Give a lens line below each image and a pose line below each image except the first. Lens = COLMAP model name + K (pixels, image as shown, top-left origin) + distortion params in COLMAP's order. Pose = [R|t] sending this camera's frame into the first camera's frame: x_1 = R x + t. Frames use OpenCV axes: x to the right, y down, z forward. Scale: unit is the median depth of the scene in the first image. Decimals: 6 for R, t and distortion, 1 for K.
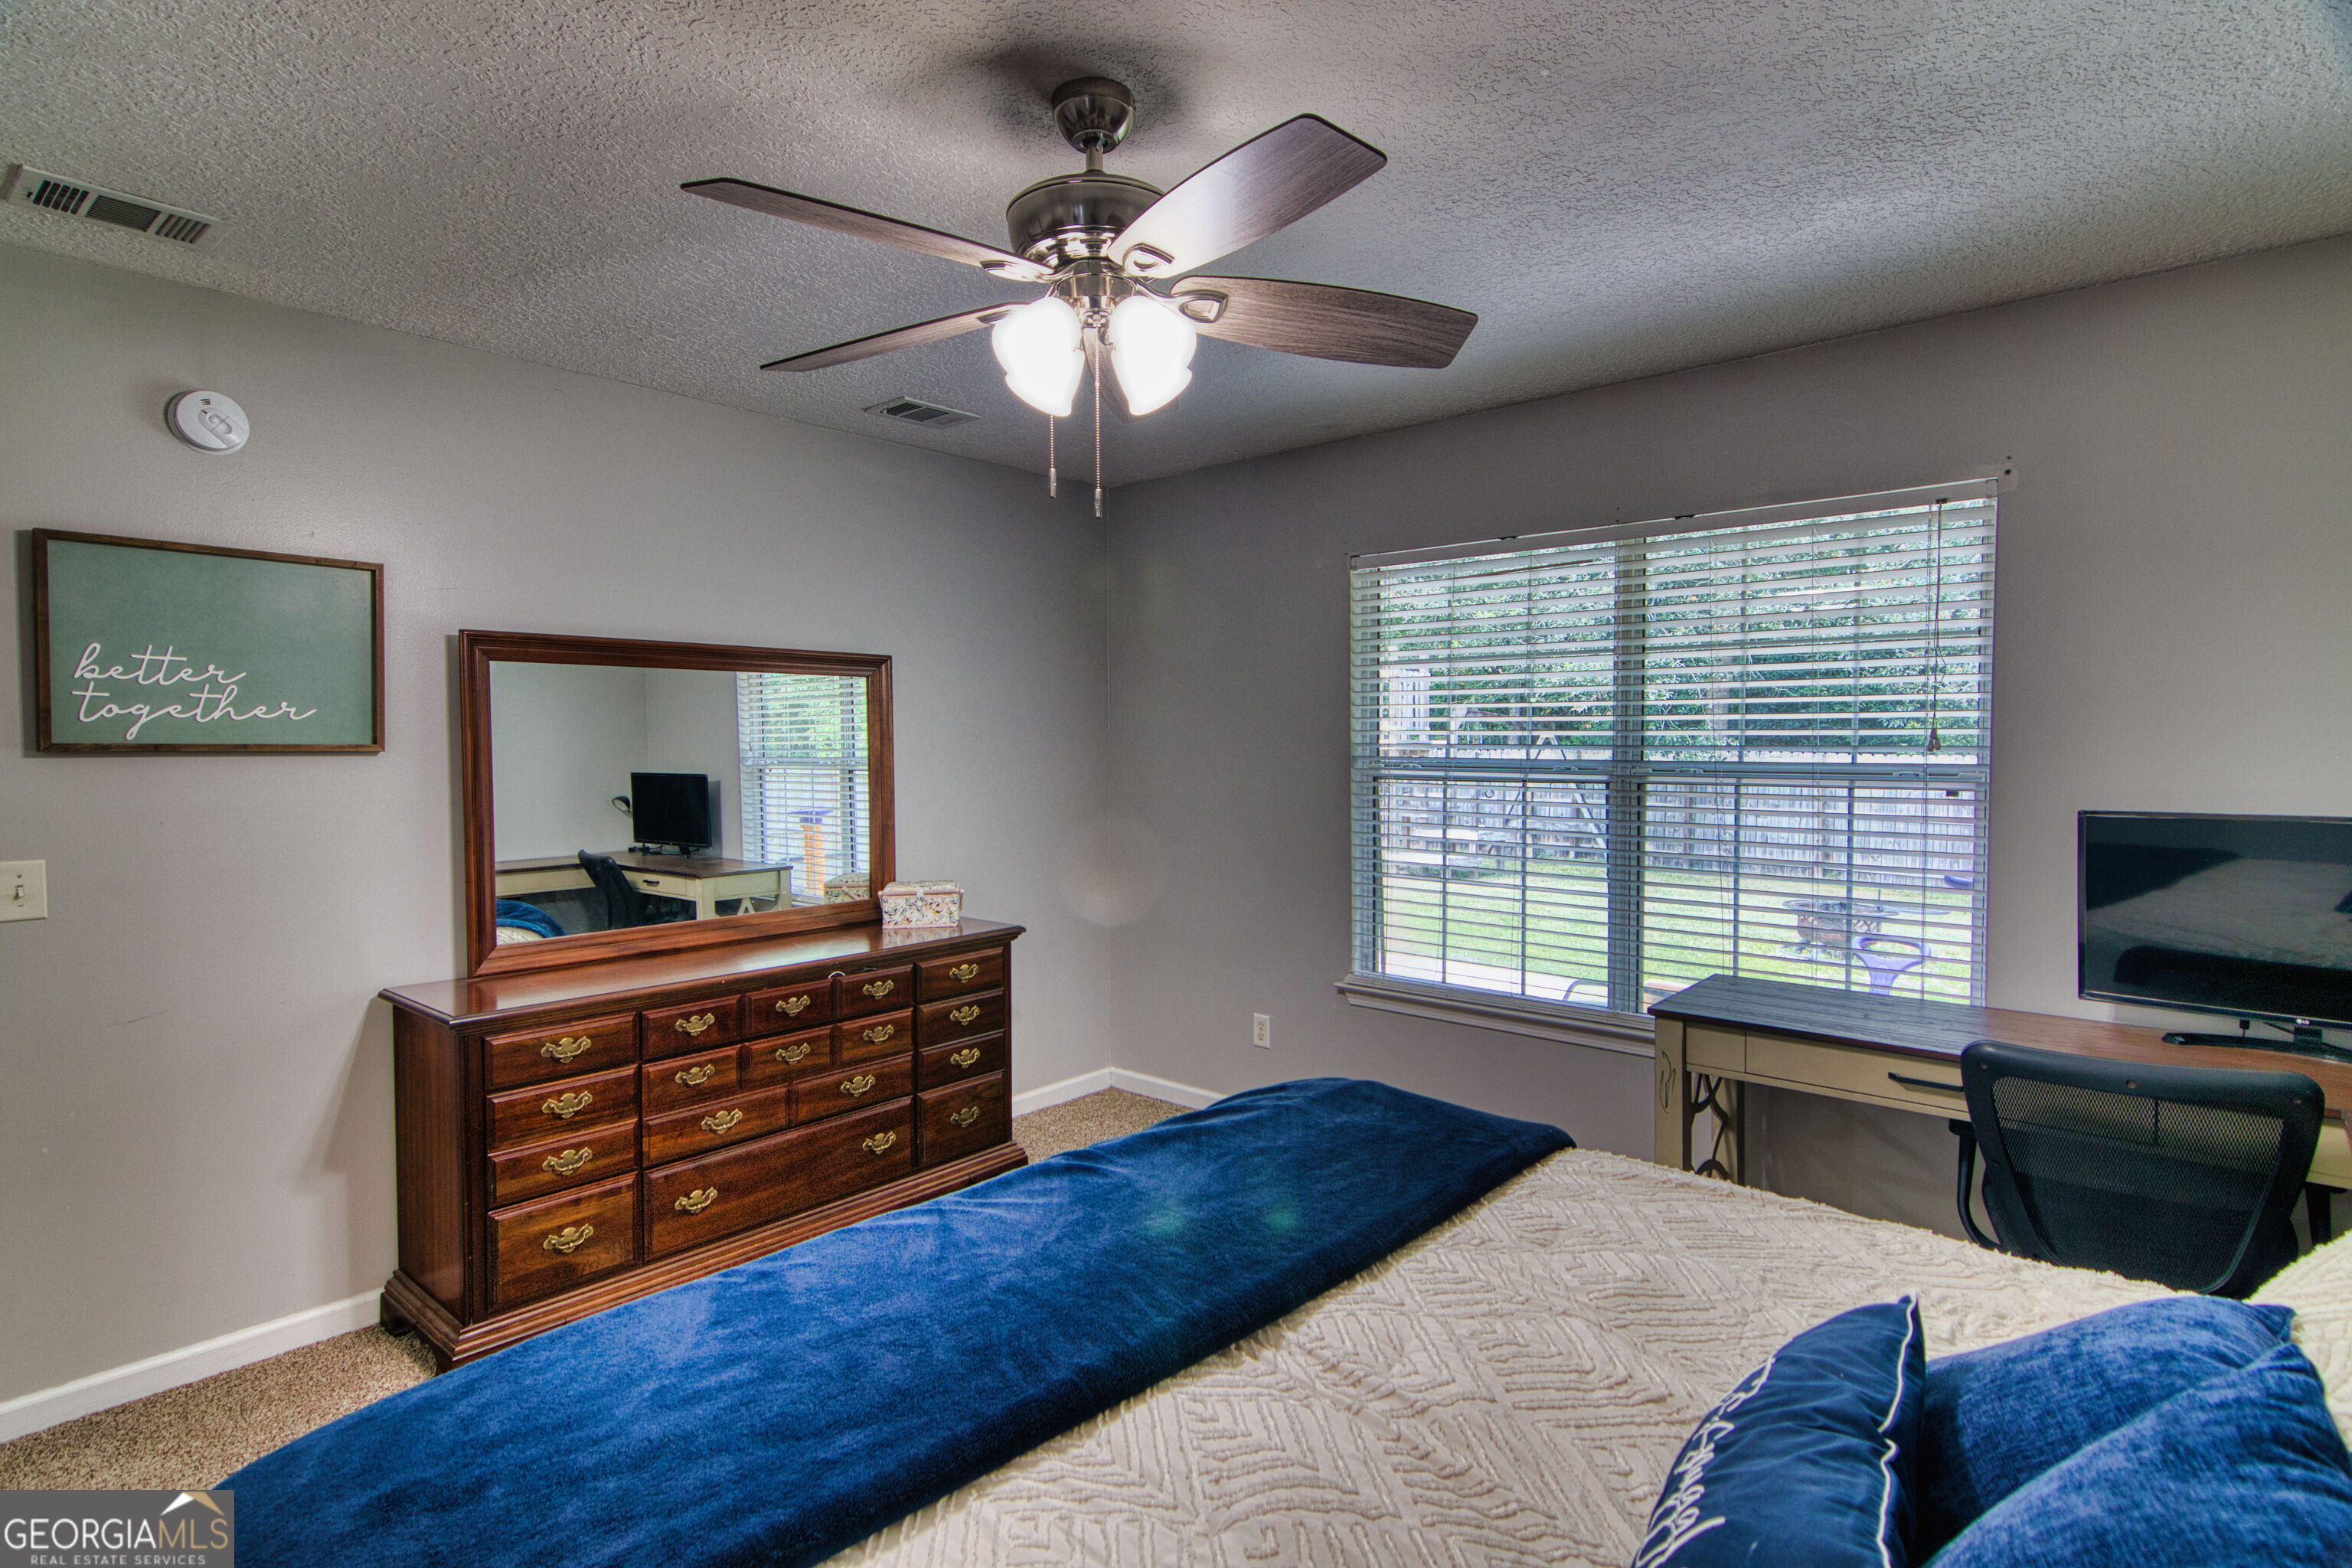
lens RADIAL K [[1191.5, 0, 1162.9], [0, 1191.5, 781.6], [0, 0, 1]] dist [0.039781, -0.014520]
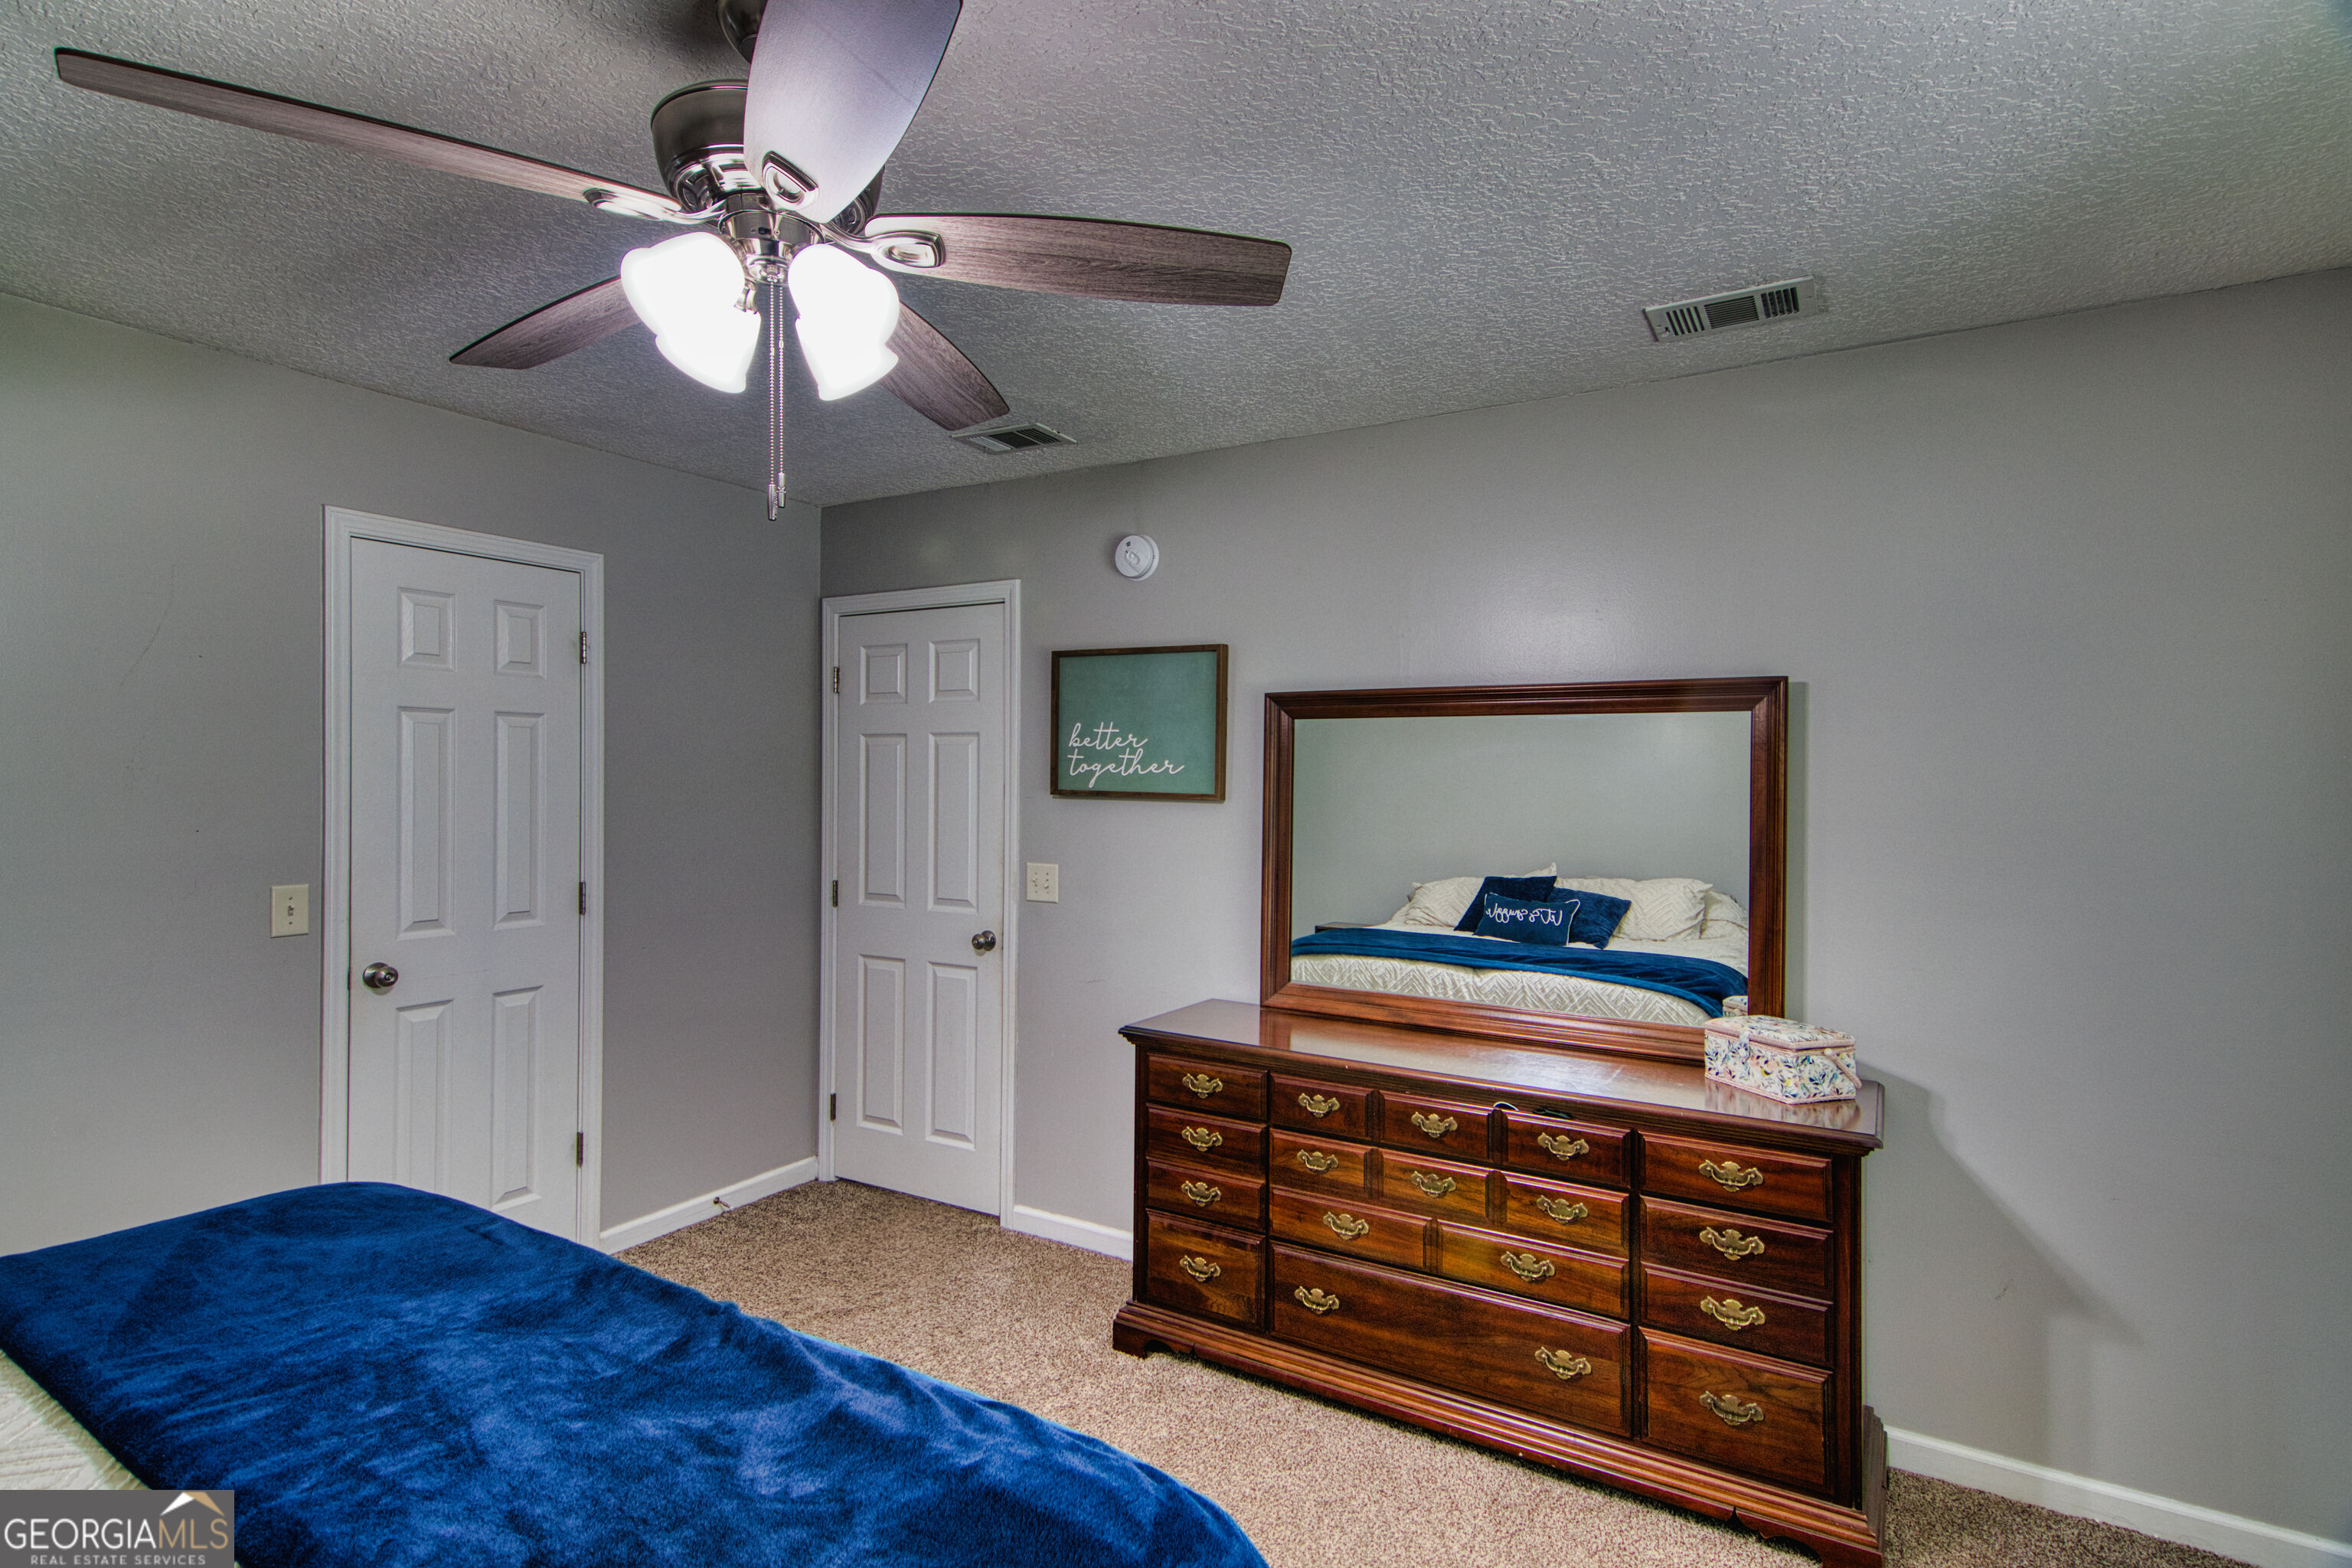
lens RADIAL K [[1191.4, 0, 1170.1], [0, 1191.4, 781.5], [0, 0, 1]] dist [0.052505, -0.014141]
pose [[0.189147, 0.008406, -0.981913, 0.488935], [-0.048674, 0.998814, -0.000826, -0.038925], [0.980742, 0.047950, 0.189332, 0.704822]]
